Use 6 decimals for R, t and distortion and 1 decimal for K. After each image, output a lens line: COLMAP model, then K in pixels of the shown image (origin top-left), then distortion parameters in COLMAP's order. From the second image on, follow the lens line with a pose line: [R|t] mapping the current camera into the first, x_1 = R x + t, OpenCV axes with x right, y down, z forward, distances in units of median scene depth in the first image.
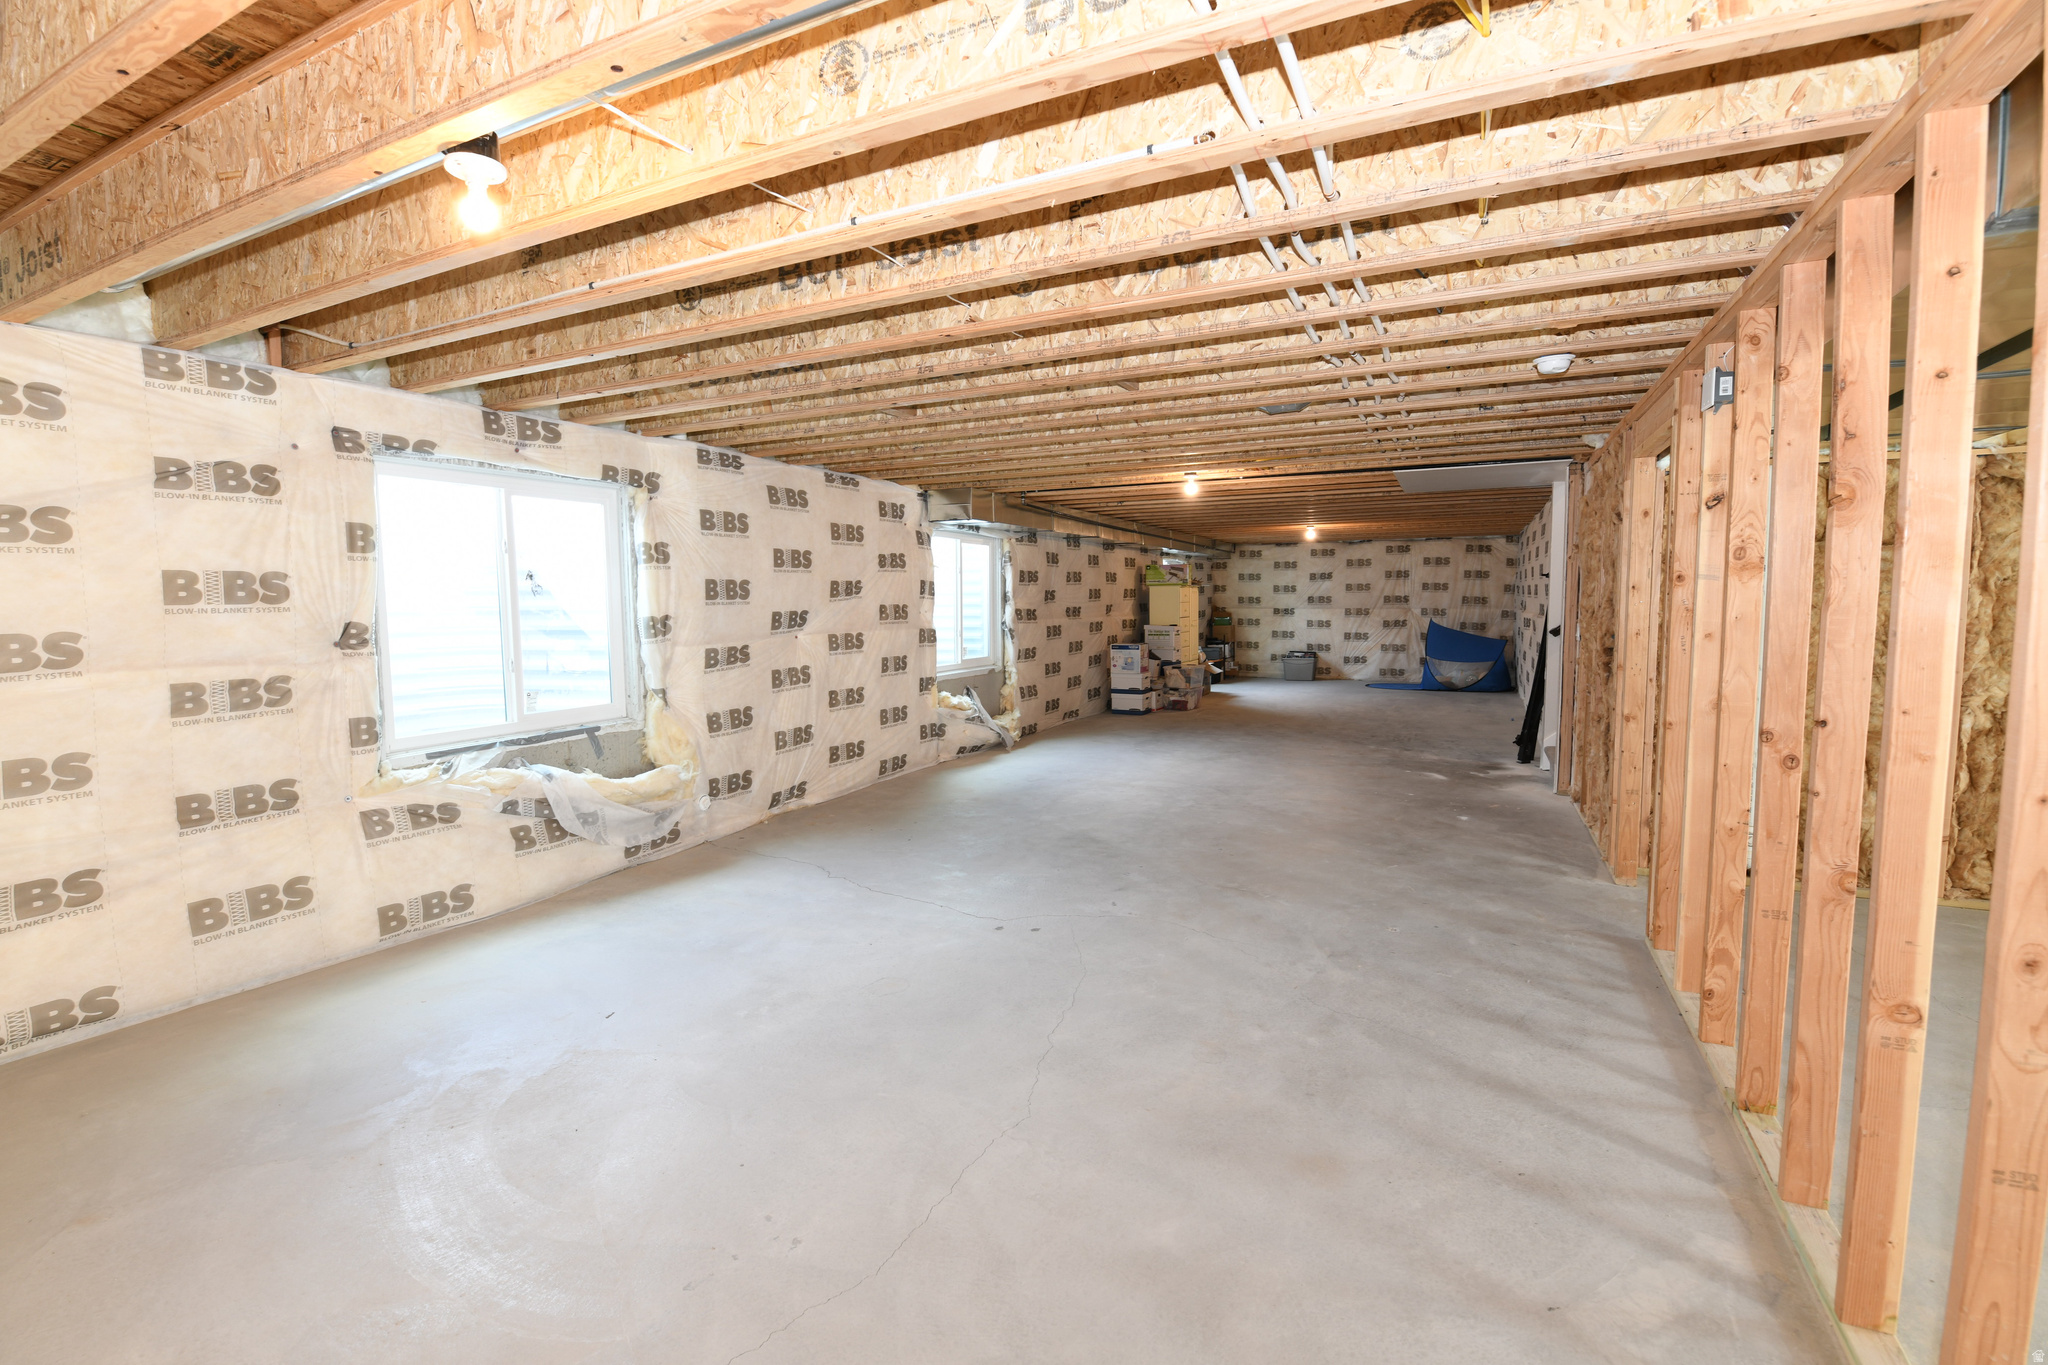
lens RADIAL K [[883.9, 0, 1022.8], [0, 883.9, 672.1], [0, 0, 1]] dist [-0.000603, -0.010294]
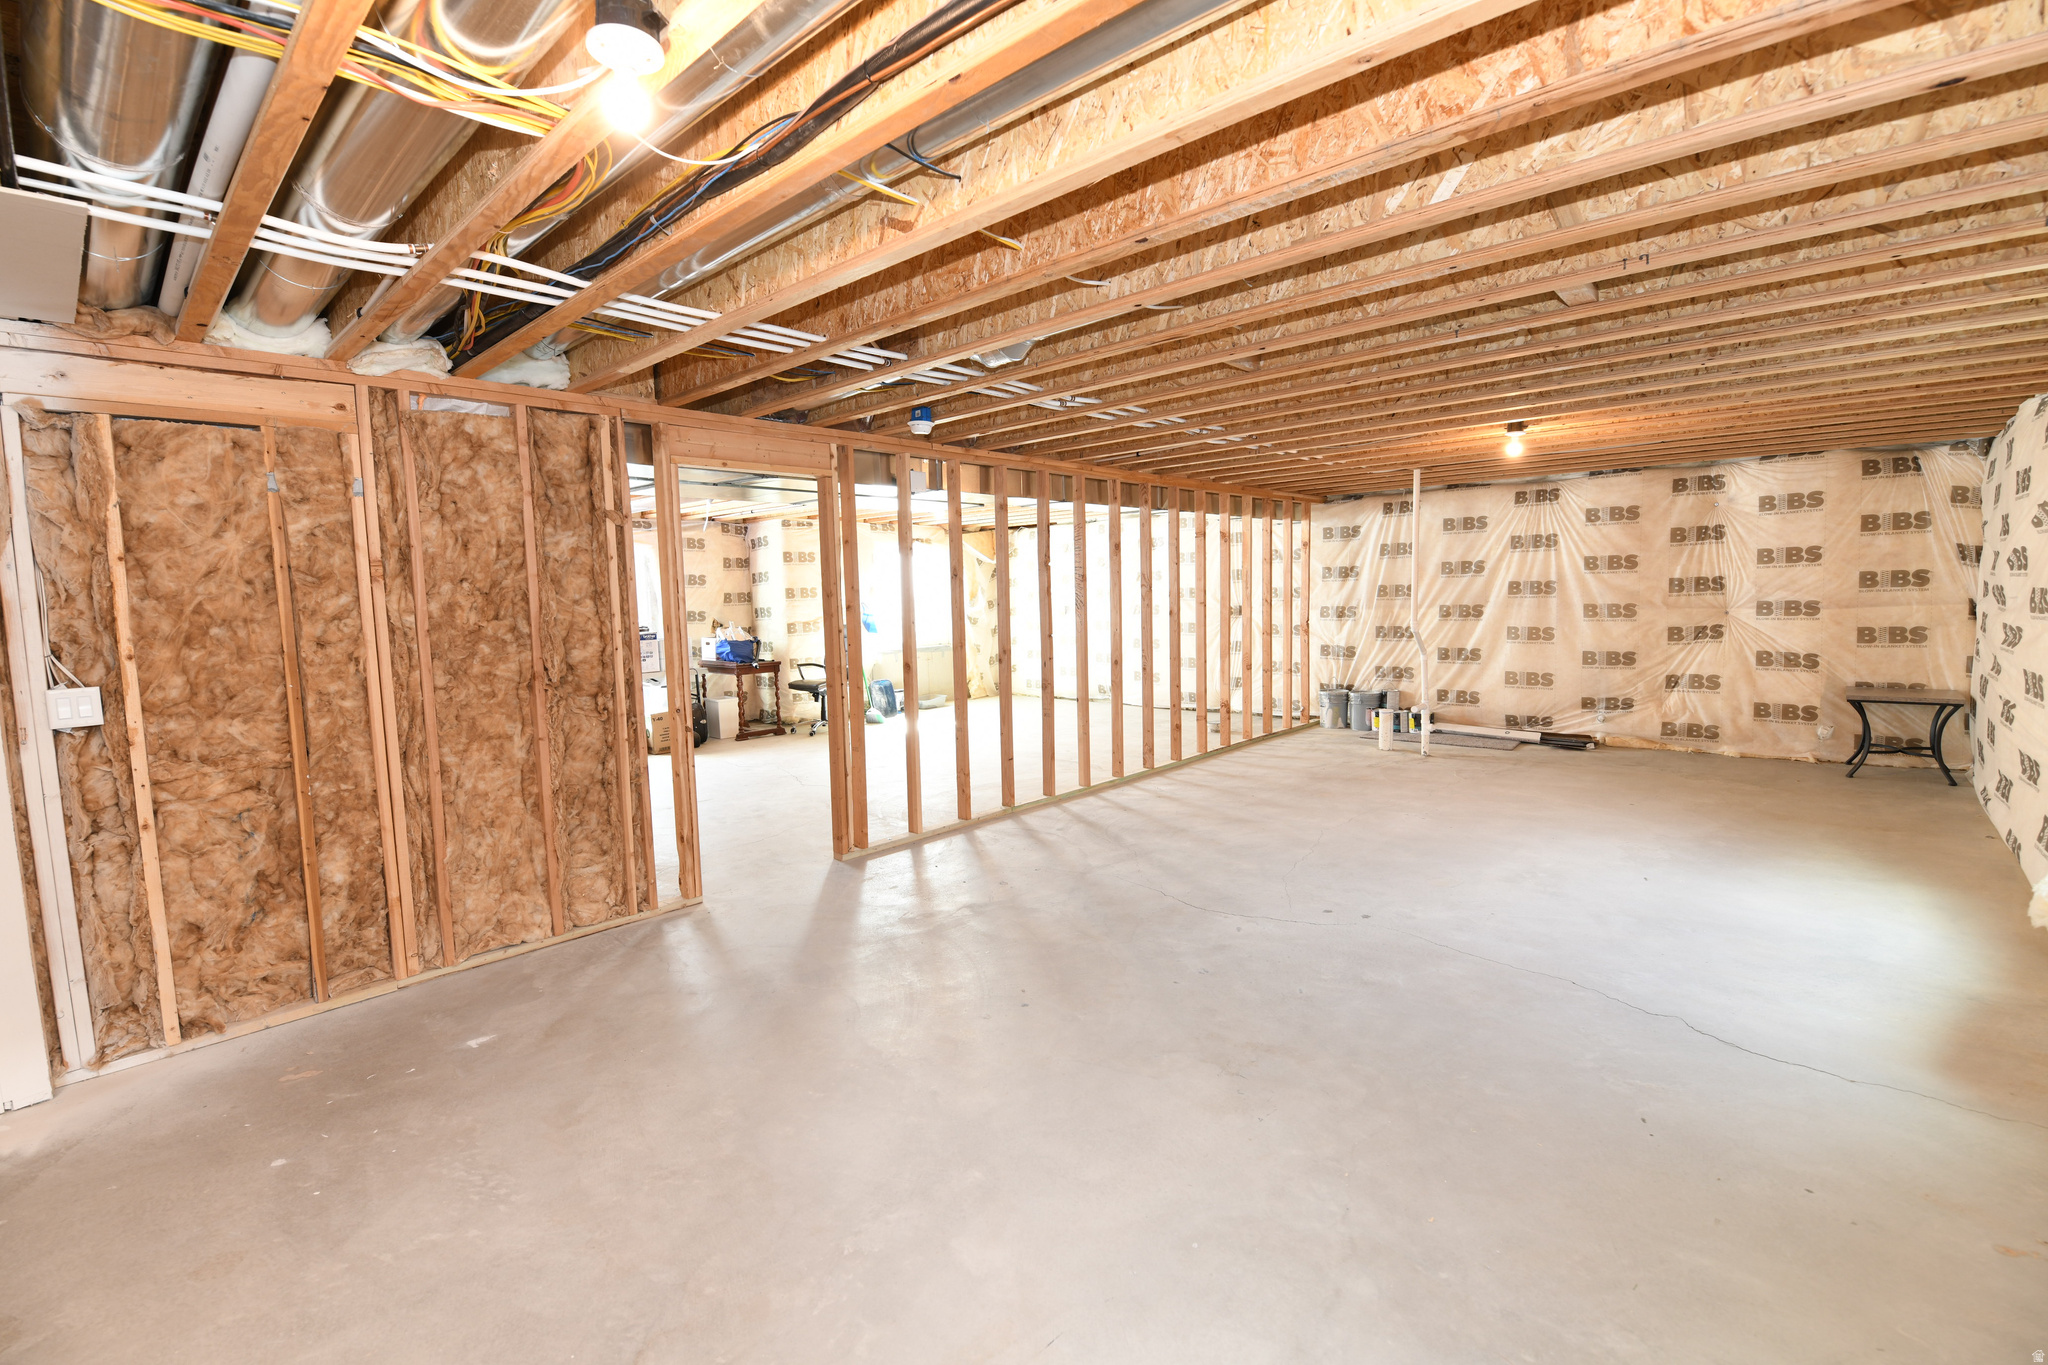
lens RADIAL K [[883.9, 0, 1022.8], [0, 883.9, 672.1], [0, 0, 1]] dist [-0.000603, -0.010294]
pose [[-0.959970, 0.005556, 0.280047, 0.044848], [0.054080, 0.984668, 0.165846, -0.116857], [-0.274832, 0.174352, -0.945552, 1.376147]]
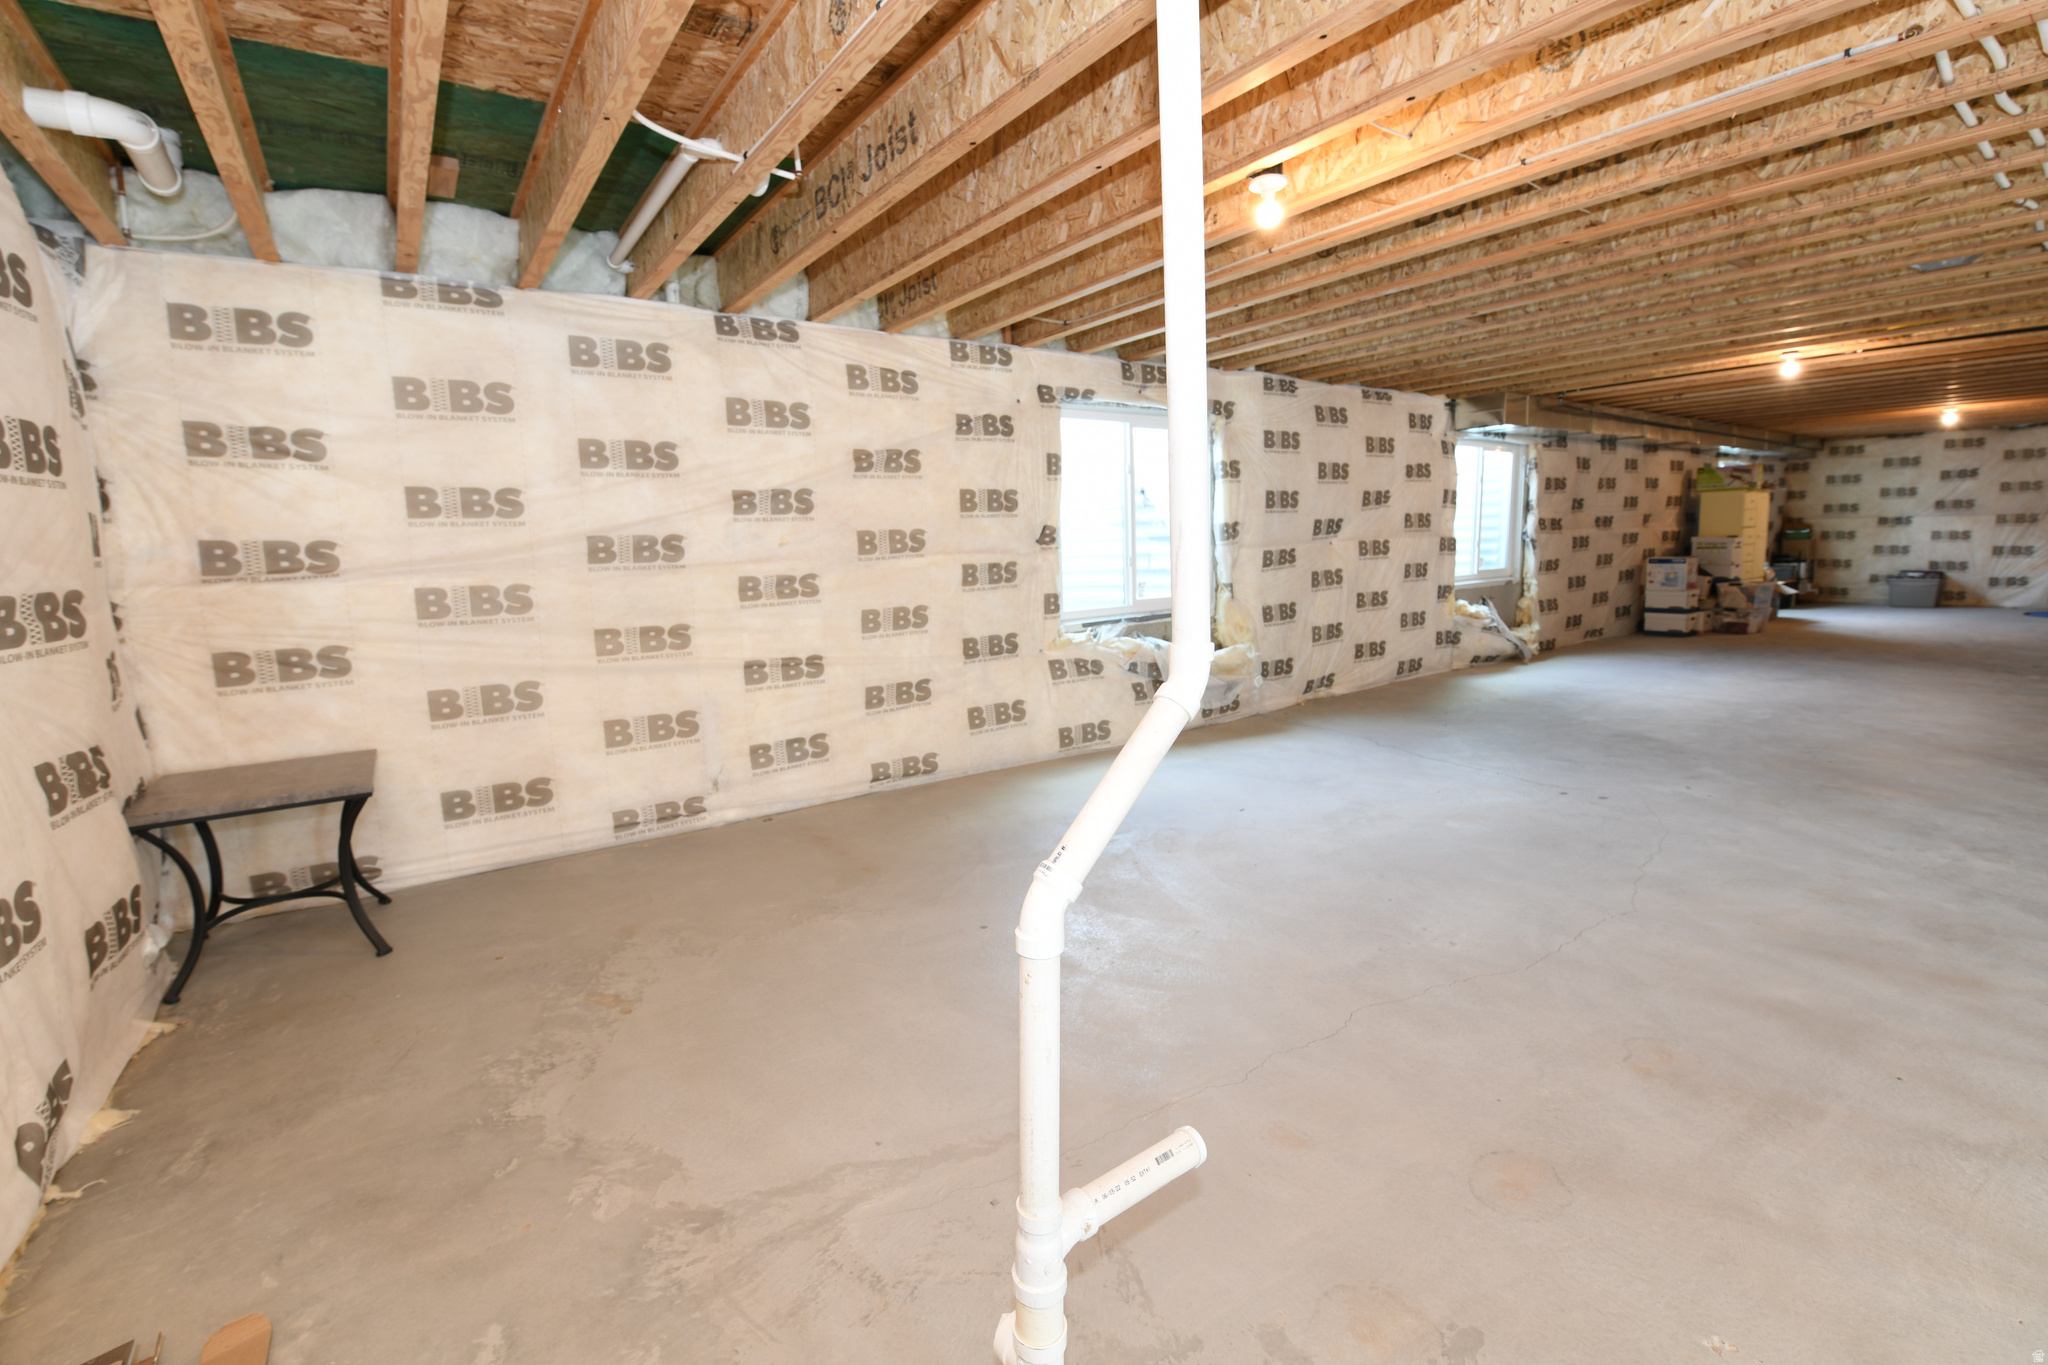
lens RADIAL K [[883.9, 0, 1022.8], [0, 883.9, 672.1], [0, 0, 1]] dist [-0.000603, -0.010294]
pose [[0.886526, 0.044802, -0.460504, -0.084230], [-0.011863, 0.997175, 0.074177, 0.046267], [0.462526, -0.060297, 0.884553, -0.179416]]
